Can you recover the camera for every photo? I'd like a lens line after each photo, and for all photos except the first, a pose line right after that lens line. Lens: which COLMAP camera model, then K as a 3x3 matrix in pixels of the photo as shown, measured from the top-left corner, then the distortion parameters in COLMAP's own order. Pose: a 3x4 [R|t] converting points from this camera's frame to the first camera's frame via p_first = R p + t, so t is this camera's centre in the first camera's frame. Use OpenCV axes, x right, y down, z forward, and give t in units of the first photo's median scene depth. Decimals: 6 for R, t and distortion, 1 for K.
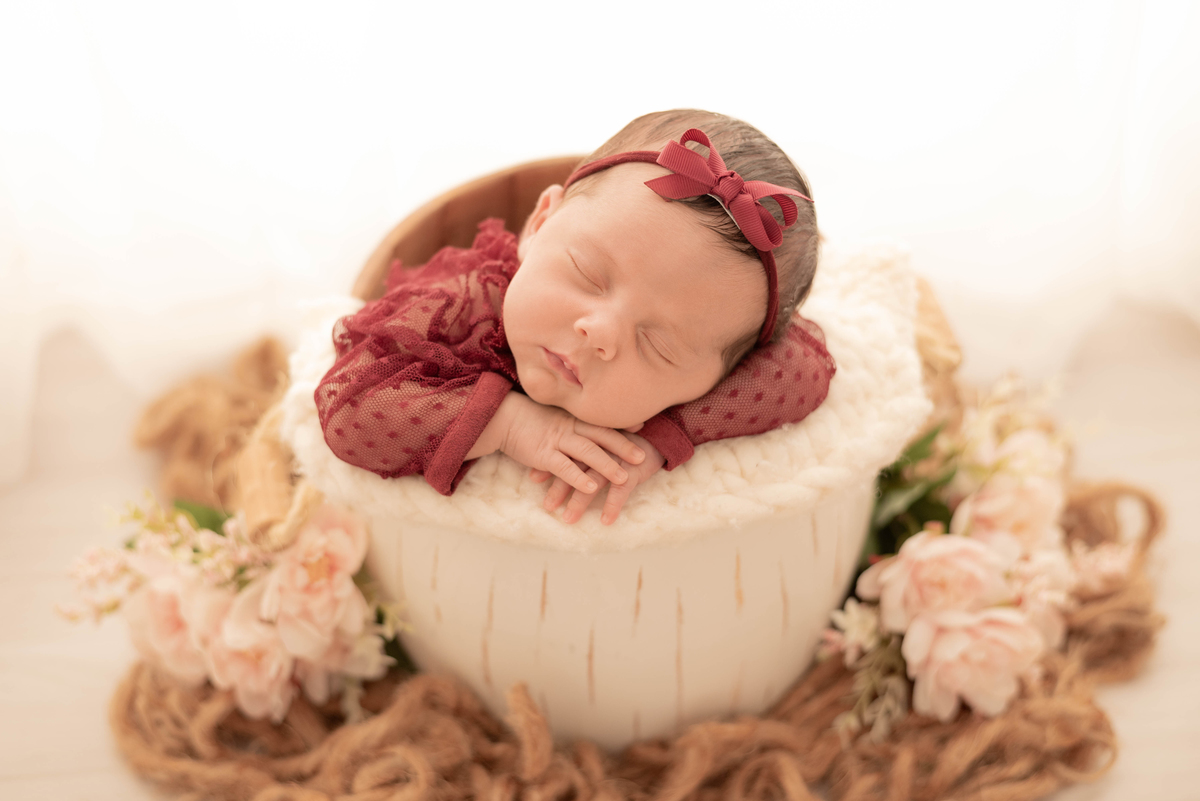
lens RADIAL K [[1850.4, 0, 600.0], [0, 1850.4, 400.5], [0, 0, 1]] dist [0.034136, -0.107372]
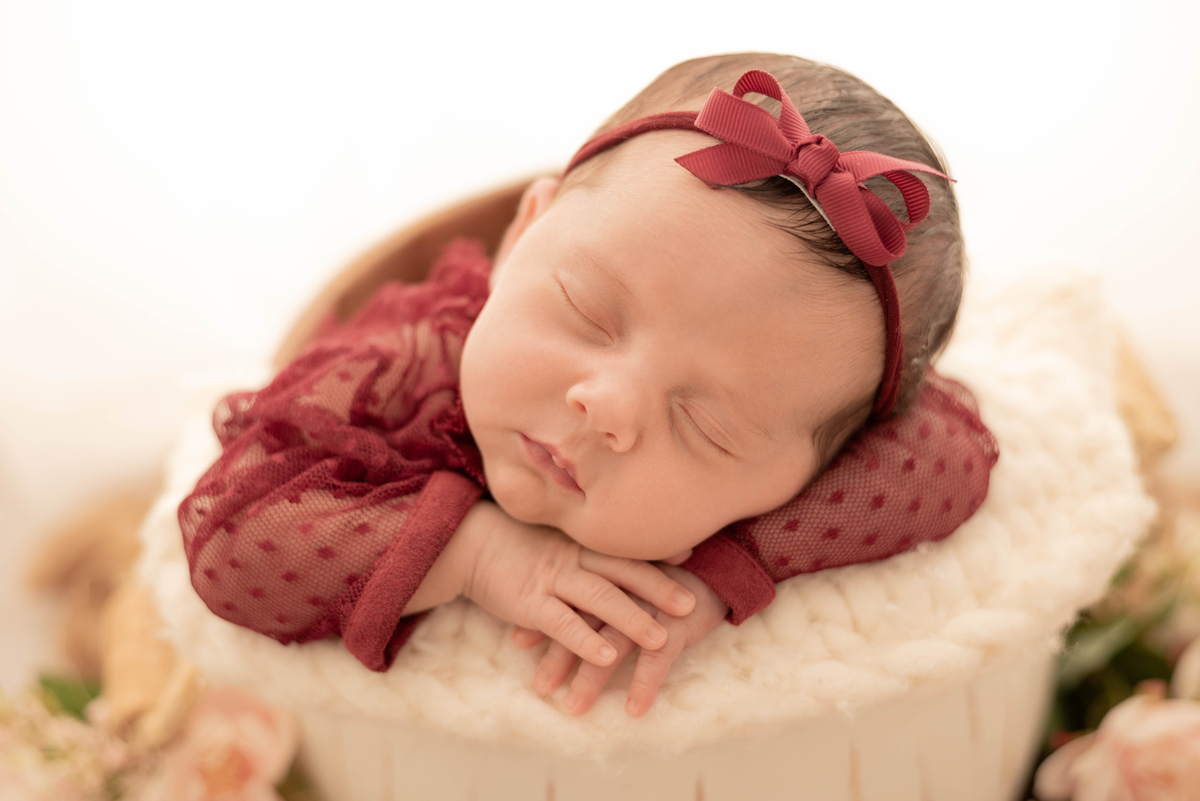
lens RADIAL K [[1789.9, 0, 595.9], [0, 1789.9, 366.4], [0, 0, 1]] dist [-0.030555, -0.020113]
pose [[0.997014, -0.028557, -0.071749, 0.036081], [0.023090, 0.996847, -0.075913, -0.003970], [0.073690, 0.074030, 0.994530, 0.391697]]
